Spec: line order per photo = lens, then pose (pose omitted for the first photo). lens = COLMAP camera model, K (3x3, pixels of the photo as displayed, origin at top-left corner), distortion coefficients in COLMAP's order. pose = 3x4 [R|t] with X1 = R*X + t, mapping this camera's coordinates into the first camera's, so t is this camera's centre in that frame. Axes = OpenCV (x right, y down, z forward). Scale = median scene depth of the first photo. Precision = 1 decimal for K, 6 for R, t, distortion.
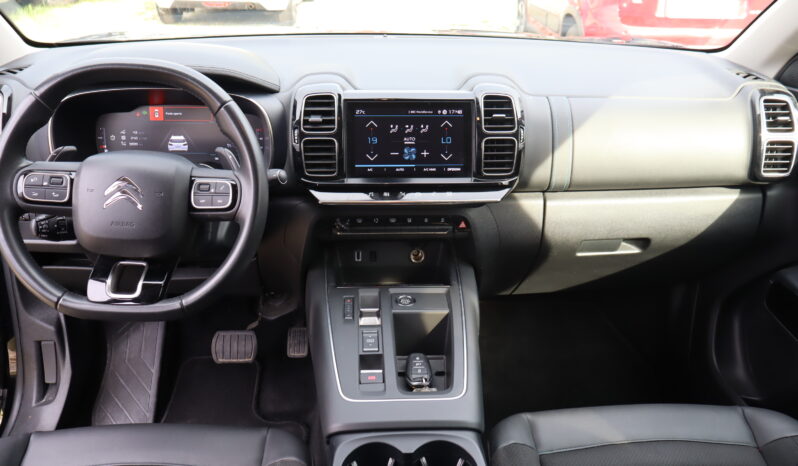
lens RADIAL K [[678.8, 0, 399.0], [0, 678.8, 233.0], [0, 0, 1]] dist [0.005541, 0.001739]
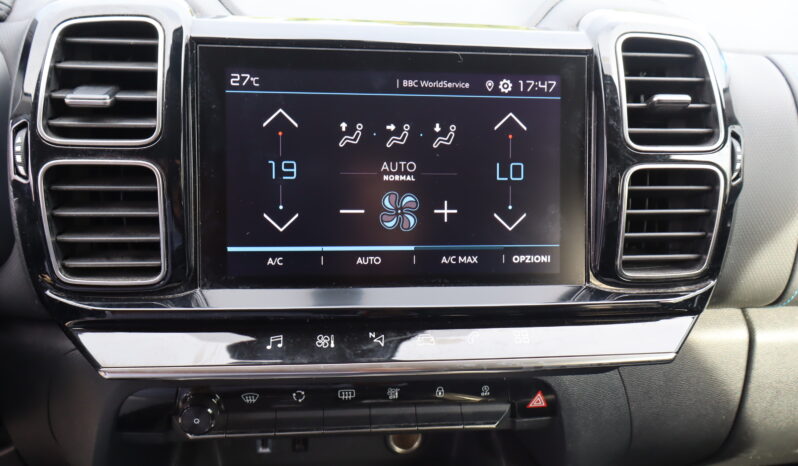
lens RADIAL K [[672.6, 0, 399.0], [0, 672.6, 233.0], [0, 0, 1]] dist [0.001370, 0.002298]
pose [[0.997513, 0.002067, 0.070457, -0.006886], [-0.000045, 0.999588, -0.028688, -0.097644], [-0.070487, 0.028613, 0.997102, 0.681509]]
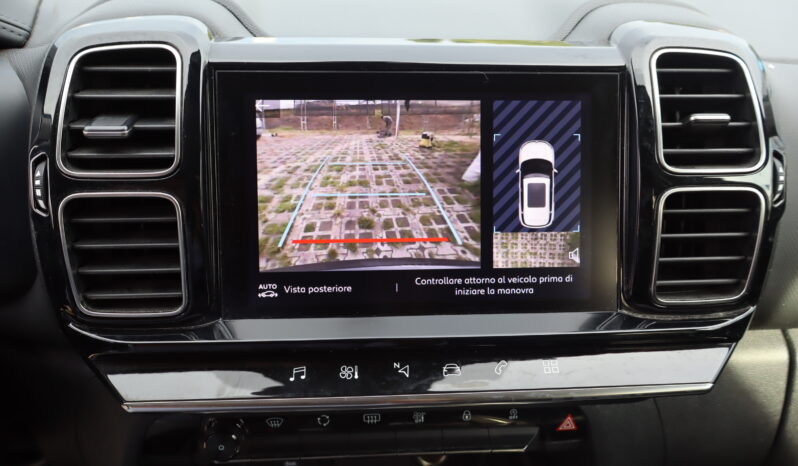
lens RADIAL K [[672.6, 0, 399.0], [0, 672.6, 233.0], [0, 0, 1]] dist [0.001370, 0.002298]
pose [[0.999522, -0.006045, 0.030320, -0.005087], [0.006206, 0.999967, -0.005236, -0.117780], [-0.030287, 0.005421, 0.999527, 0.689793]]
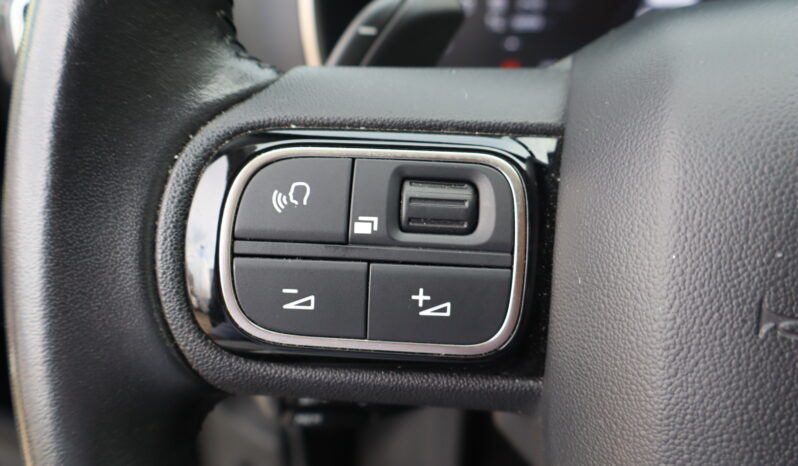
lens RADIAL K [[672.6, 0, 399.0], [0, 672.6, 233.0], [0, 0, 1]] dist [0.001370, 0.002298]
pose [[0.973113, 0.041423, -0.226571, -0.413300], [-0.017359, 0.994087, 0.107188, -0.073209], [0.229672, -0.100374, 0.968079, 0.743973]]
